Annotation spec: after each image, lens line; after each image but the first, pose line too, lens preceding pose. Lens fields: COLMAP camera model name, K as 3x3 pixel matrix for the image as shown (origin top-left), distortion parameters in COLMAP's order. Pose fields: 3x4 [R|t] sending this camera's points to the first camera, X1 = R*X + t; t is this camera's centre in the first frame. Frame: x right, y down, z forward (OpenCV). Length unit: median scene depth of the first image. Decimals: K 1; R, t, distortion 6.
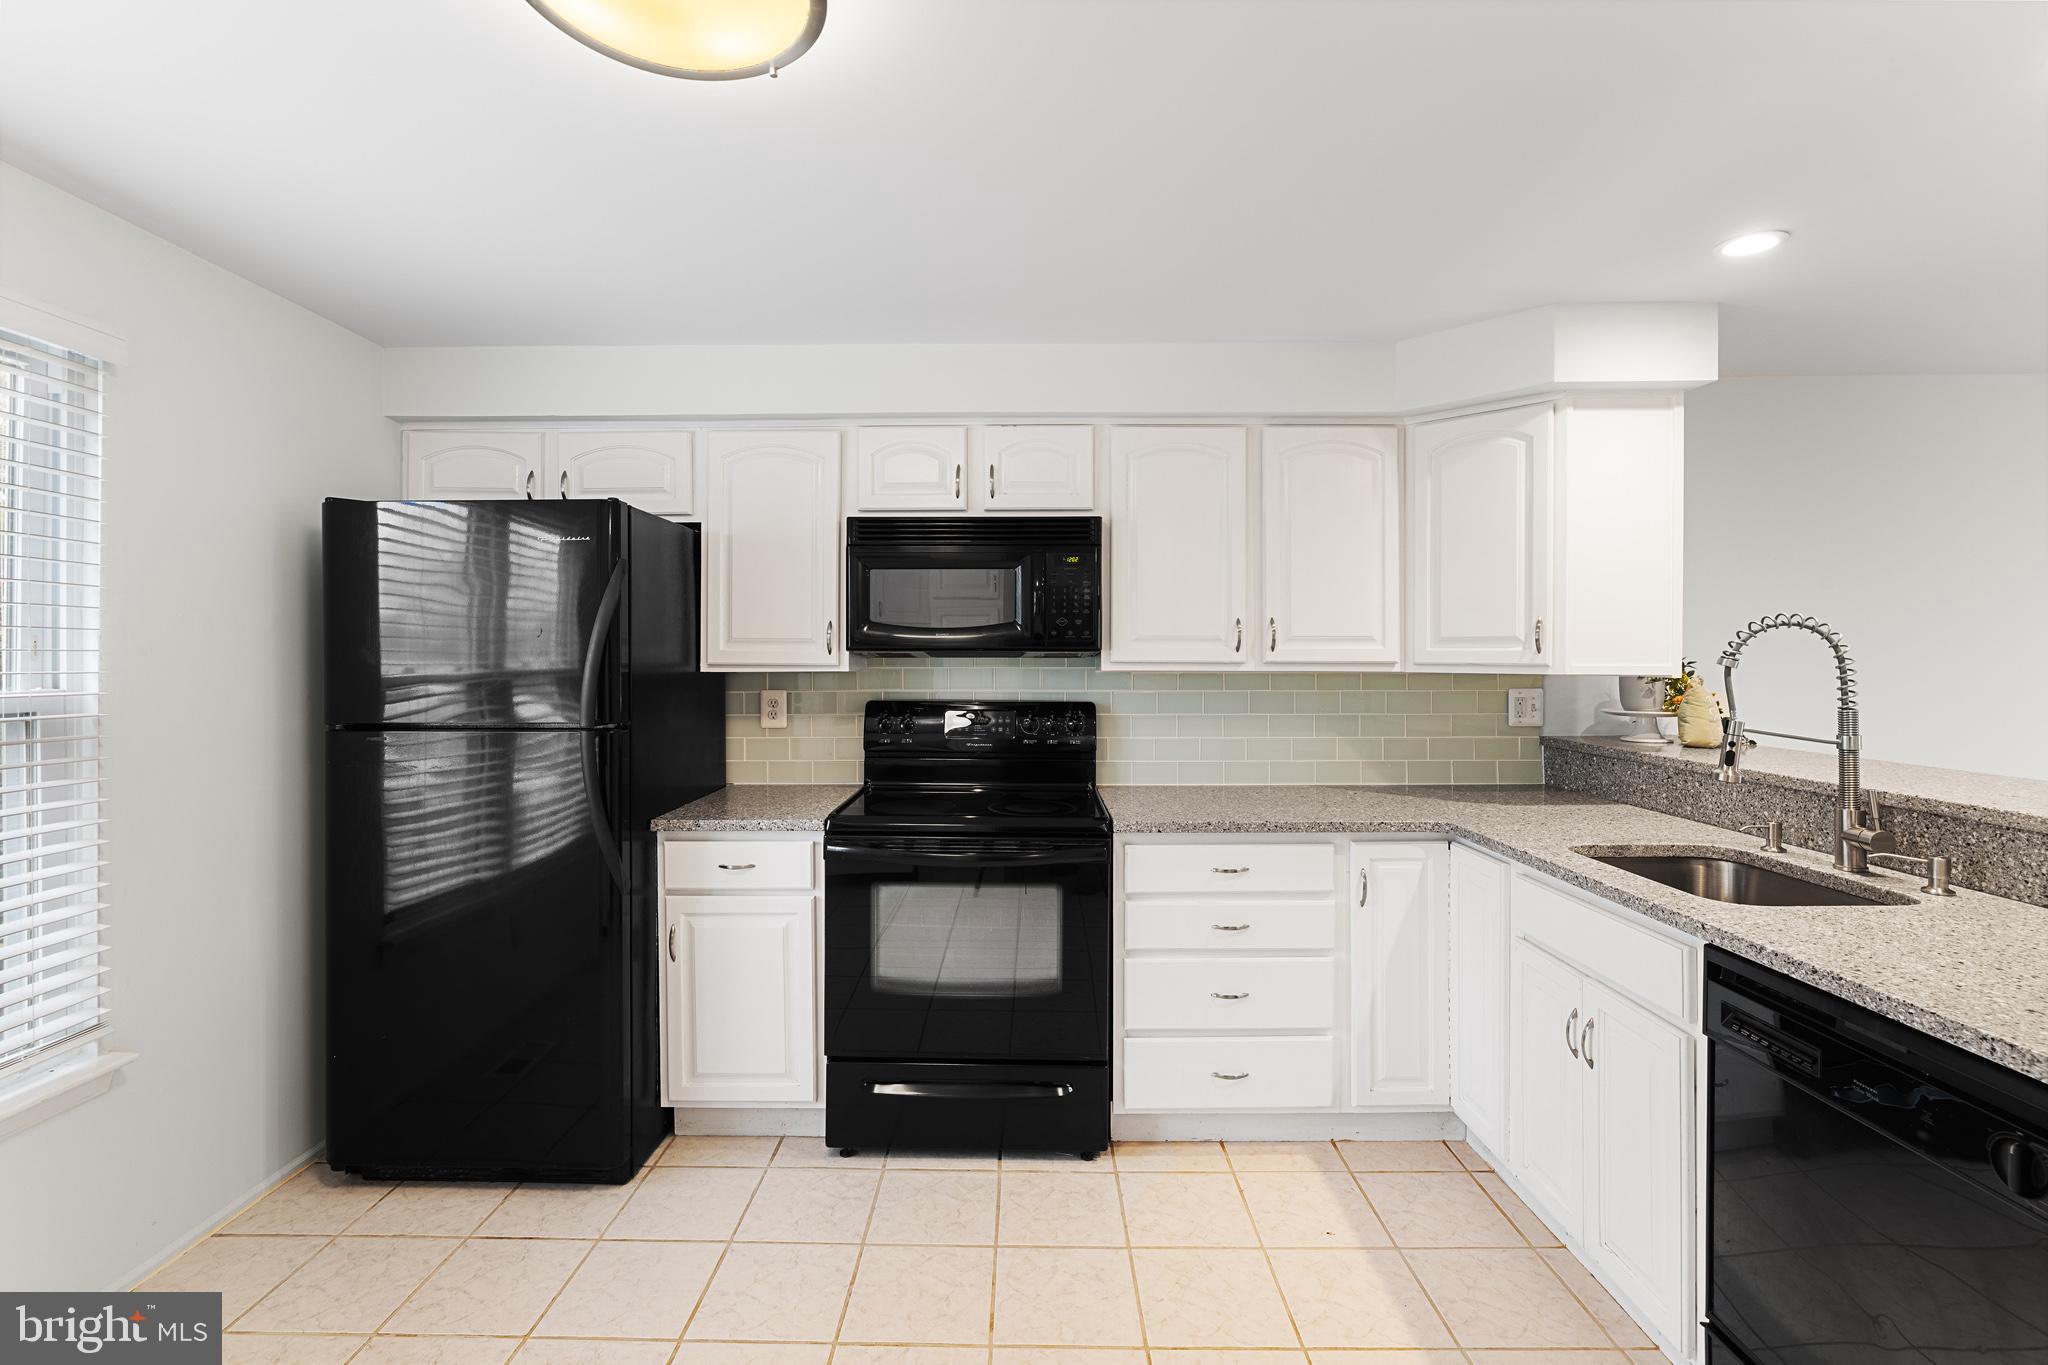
lens RADIAL K [[914.1, 0, 1015.6], [0, 914.1, 660.1], [0, 0, 1]] dist [-0.004986, 0.000699]
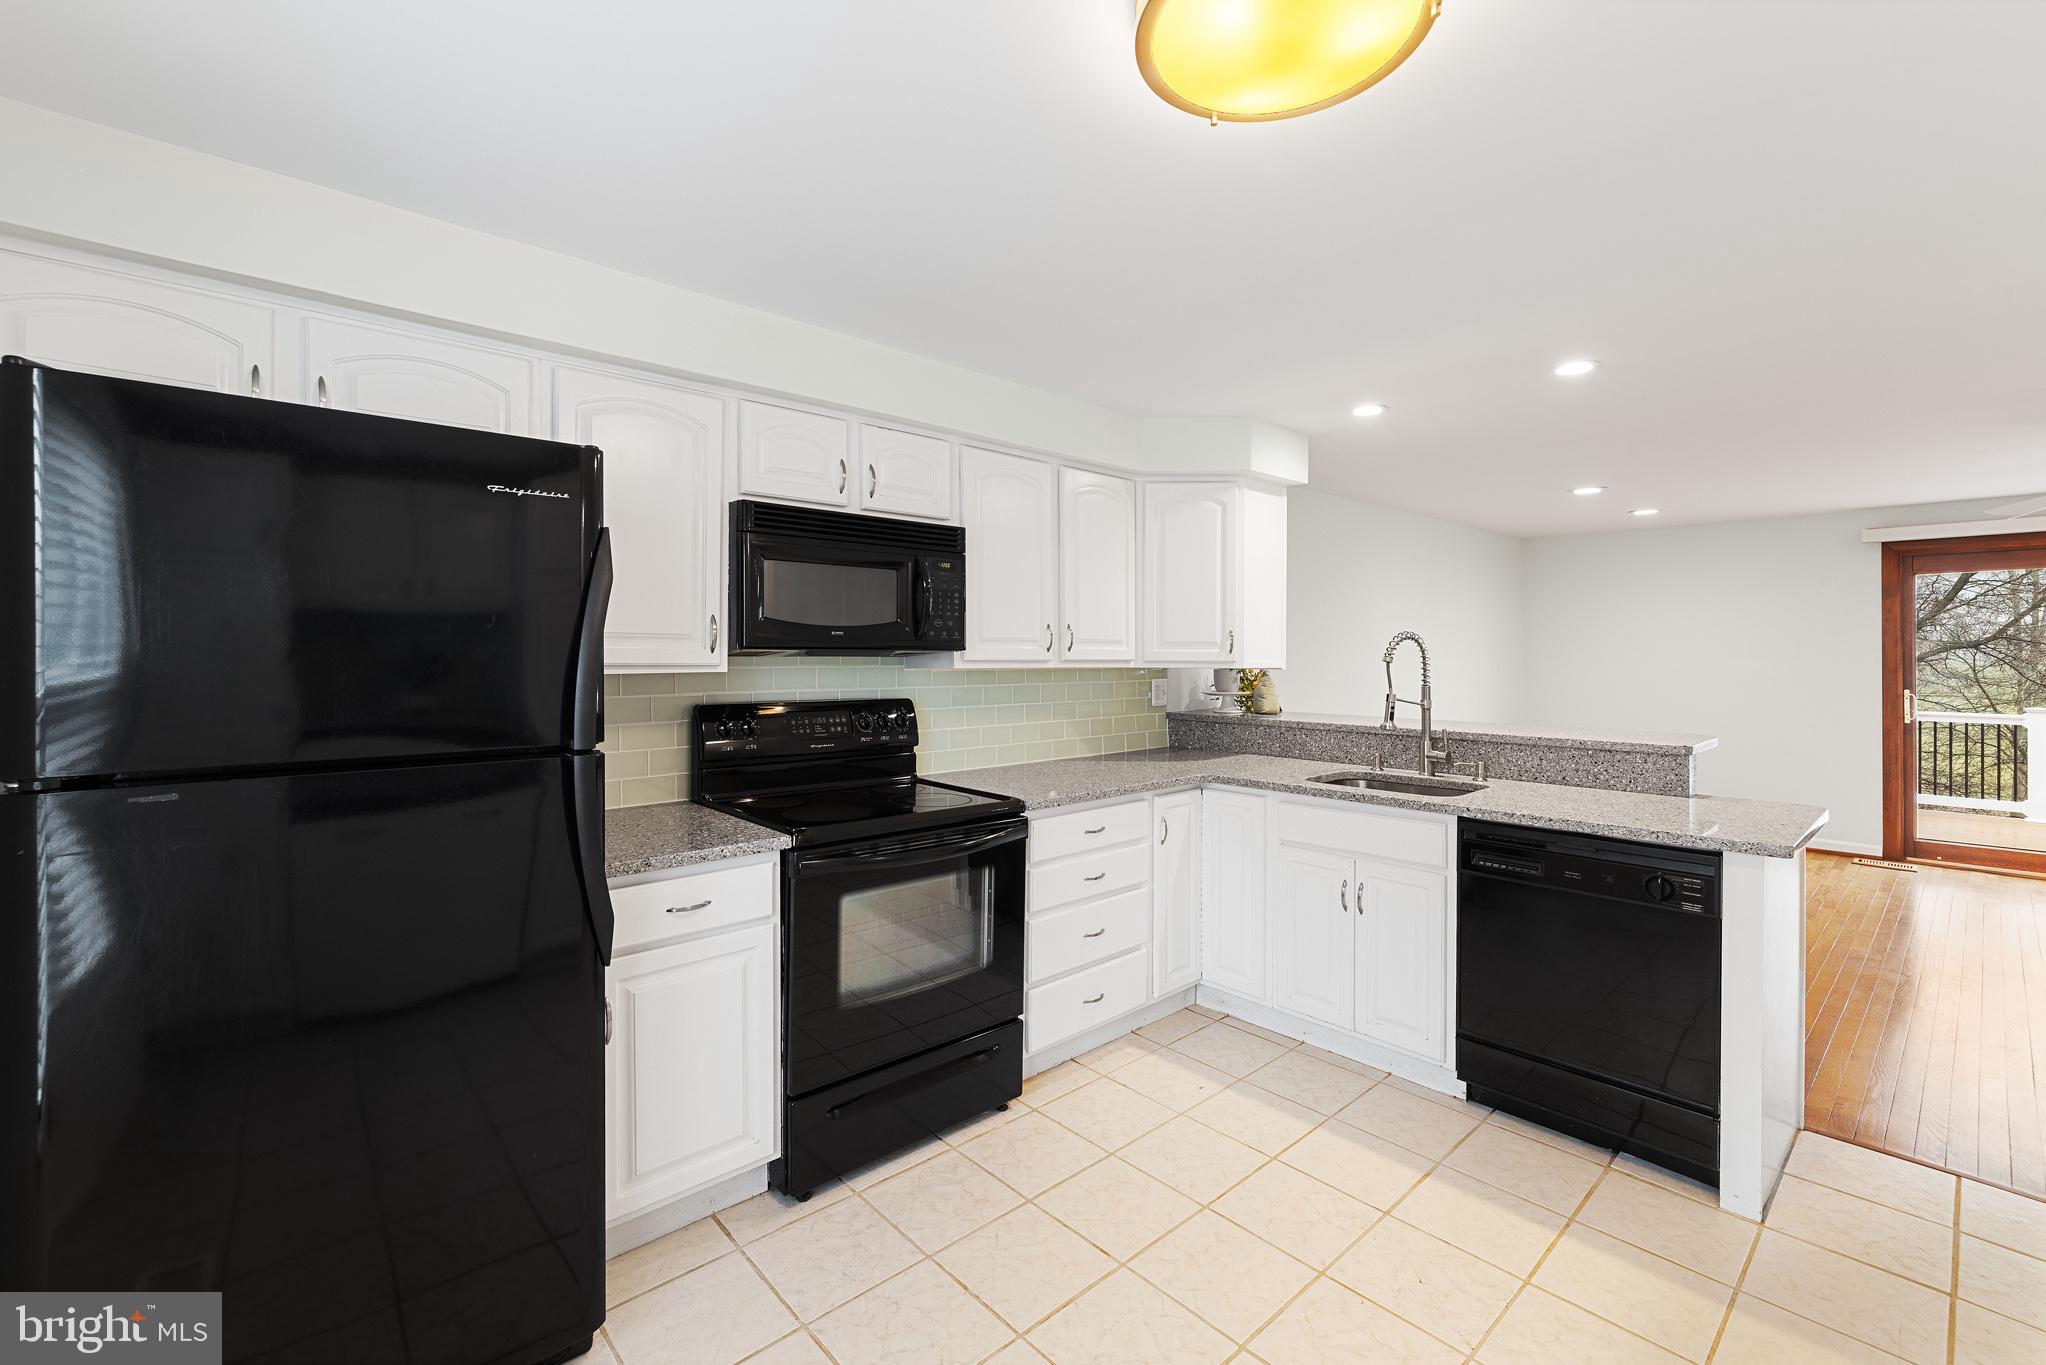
lens RADIAL K [[863.4, 0, 1022.5], [0, 863.4, 659.3], [0, 0, 1]] dist [0.000728, -0.000128]
pose [[0.737981, -0.002367, 0.674817, -0.627874], [0.001697, 0.999997, 0.001652, -0.001196], [-0.674819, -0.000074, 0.737983, 0.218032]]
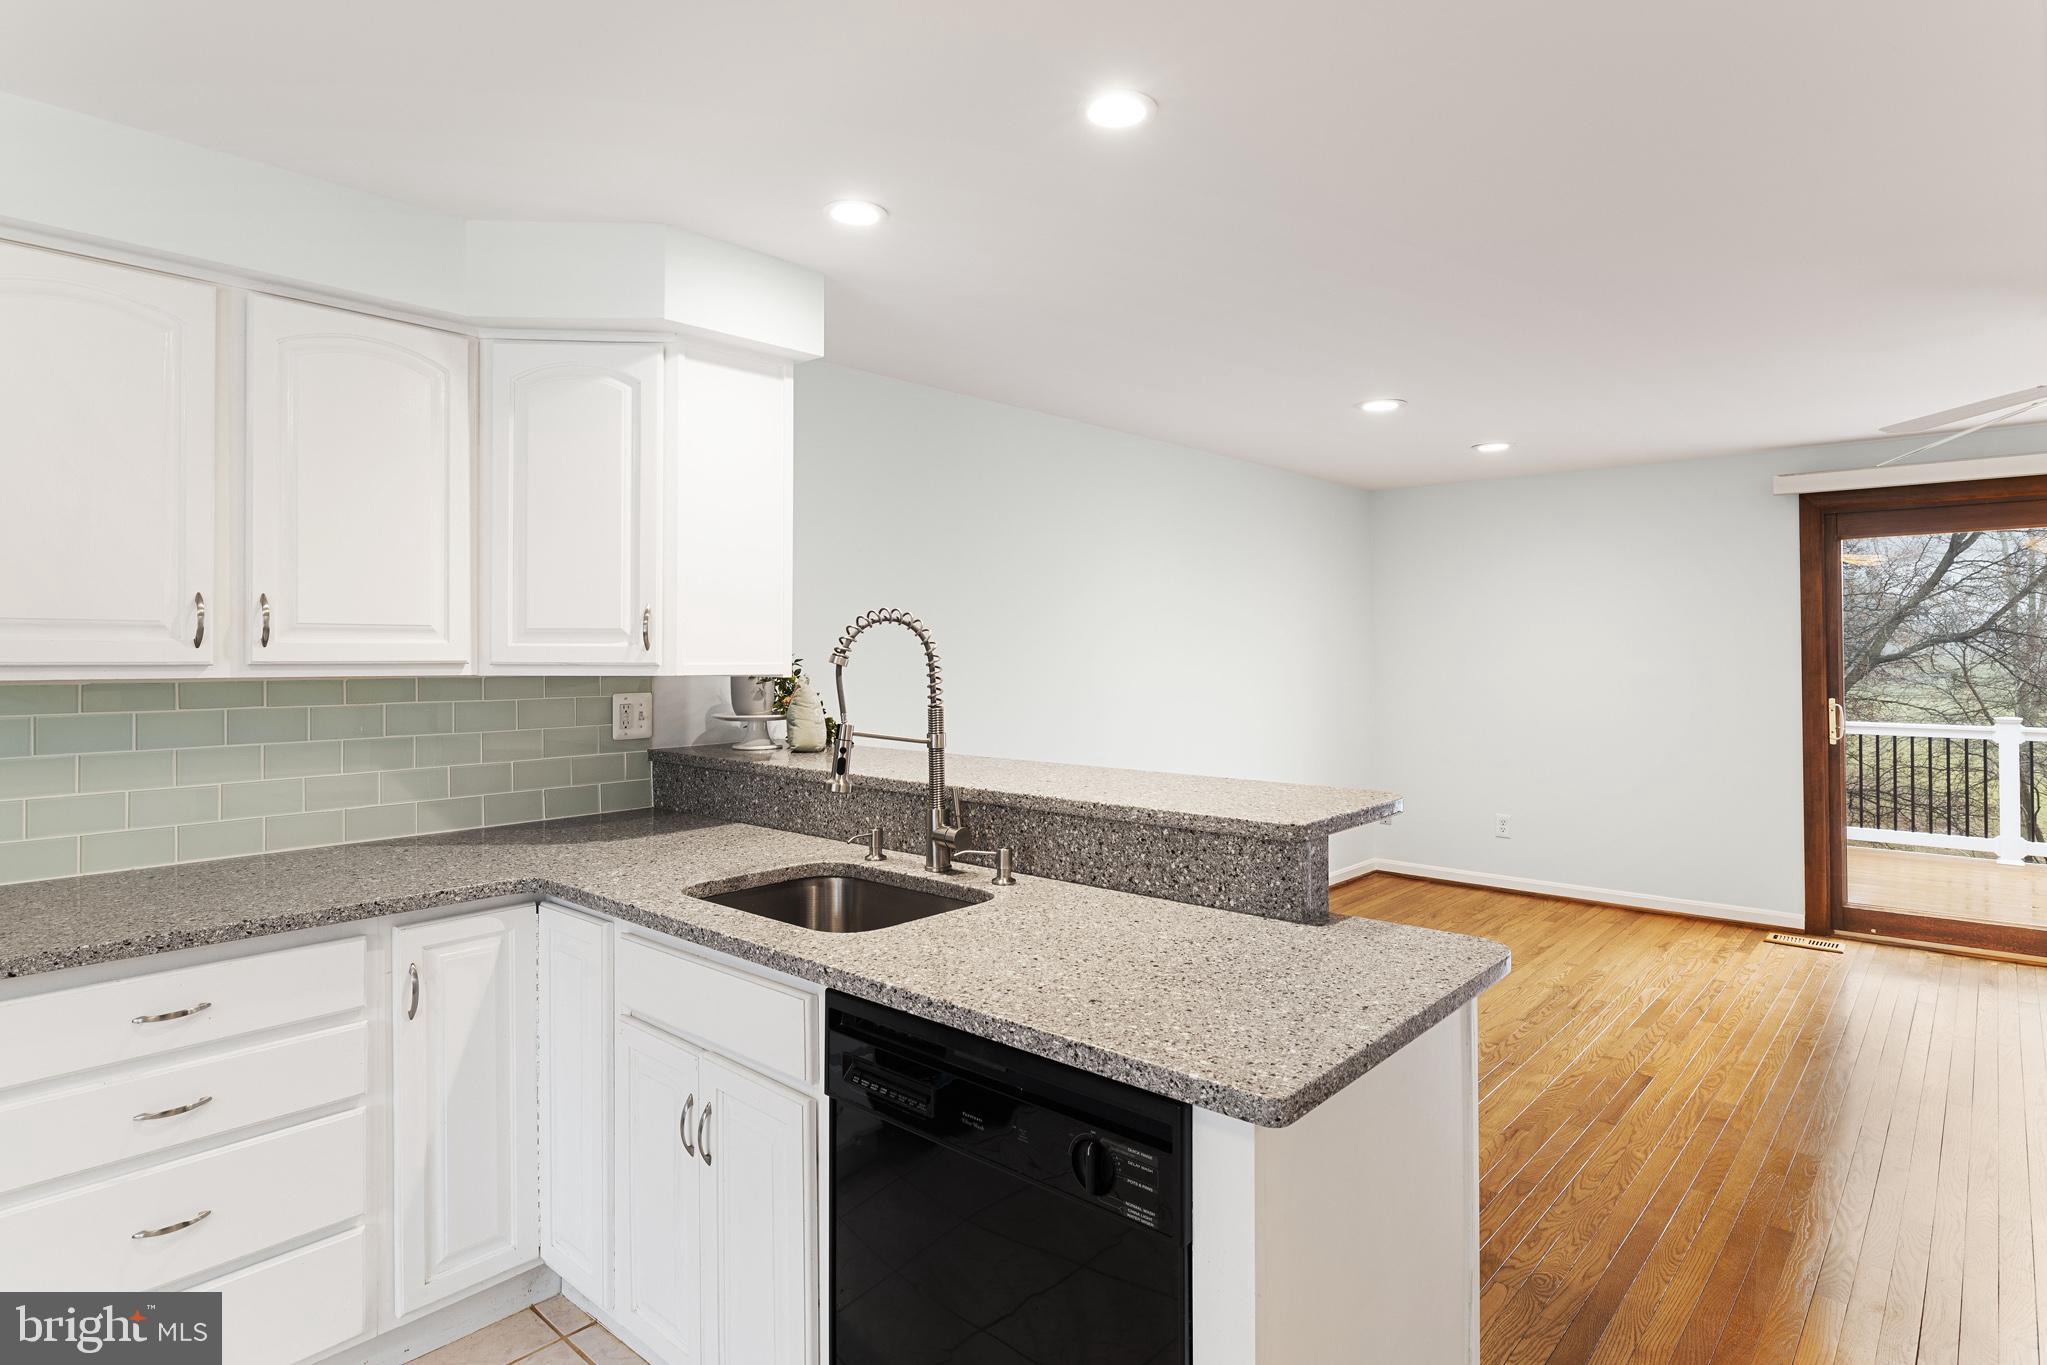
lens RADIAL K [[1092.1, 0, 1021.5], [0, 1092.1, 646.2], [0, 0, 1]] dist [-0.004476, -0.000538]
pose [[0.658712, 0.003664, 0.752386, 0.065873], [0.004482, 0.999951, -0.008793, -0.000870], [-0.752381, 0.009164, 0.658664, 0.116186]]
